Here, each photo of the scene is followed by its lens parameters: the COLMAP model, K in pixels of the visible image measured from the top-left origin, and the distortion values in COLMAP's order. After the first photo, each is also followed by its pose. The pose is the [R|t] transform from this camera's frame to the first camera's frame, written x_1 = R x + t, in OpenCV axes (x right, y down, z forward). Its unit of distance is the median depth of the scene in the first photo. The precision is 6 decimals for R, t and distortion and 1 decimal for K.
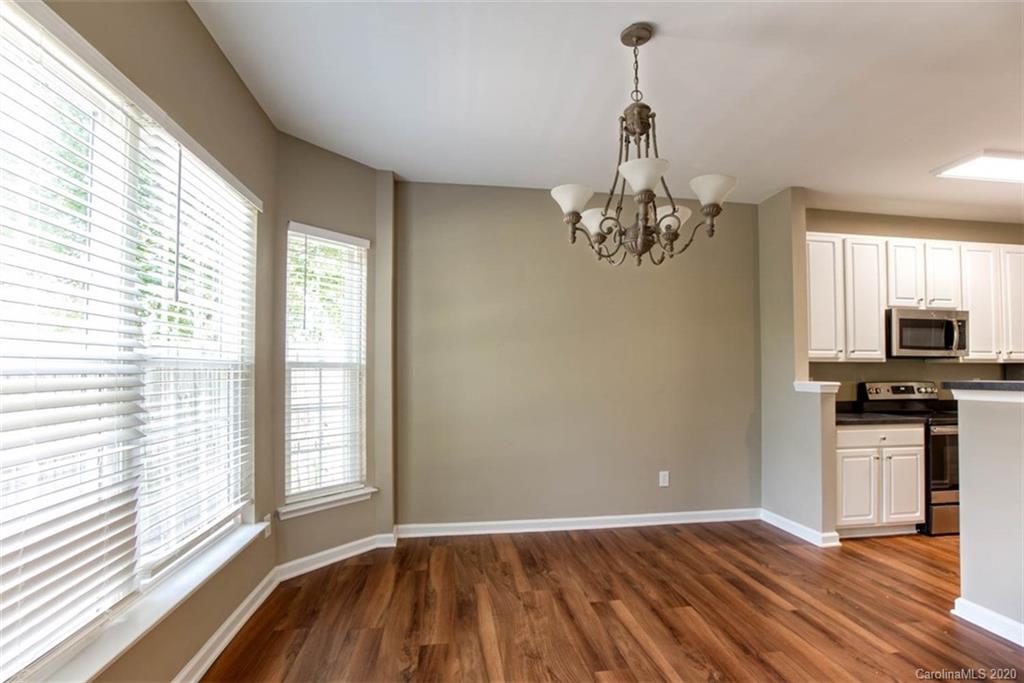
lens RADIAL K [[462.4, 0, 515.3], [0, 462.4, 365.2], [0, 0, 1]] dist [-0.076410, 0.034779]
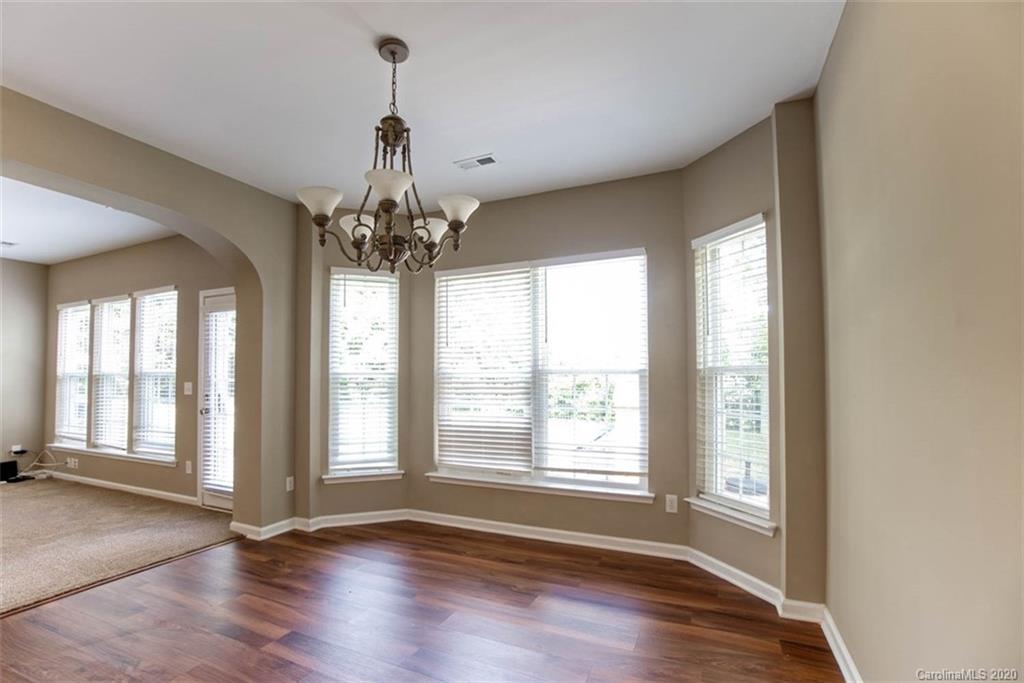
lens RADIAL K [[462.4, 0, 515.3], [0, 462.4, 365.2], [0, 0, 1]] dist [-0.076410, 0.034779]
pose [[-0.532486, -0.021224, -0.846173, 0.517950], [0.017315, 0.999203, -0.035958, 0.016768], [0.846262, -0.033799, -0.531694, 0.945747]]
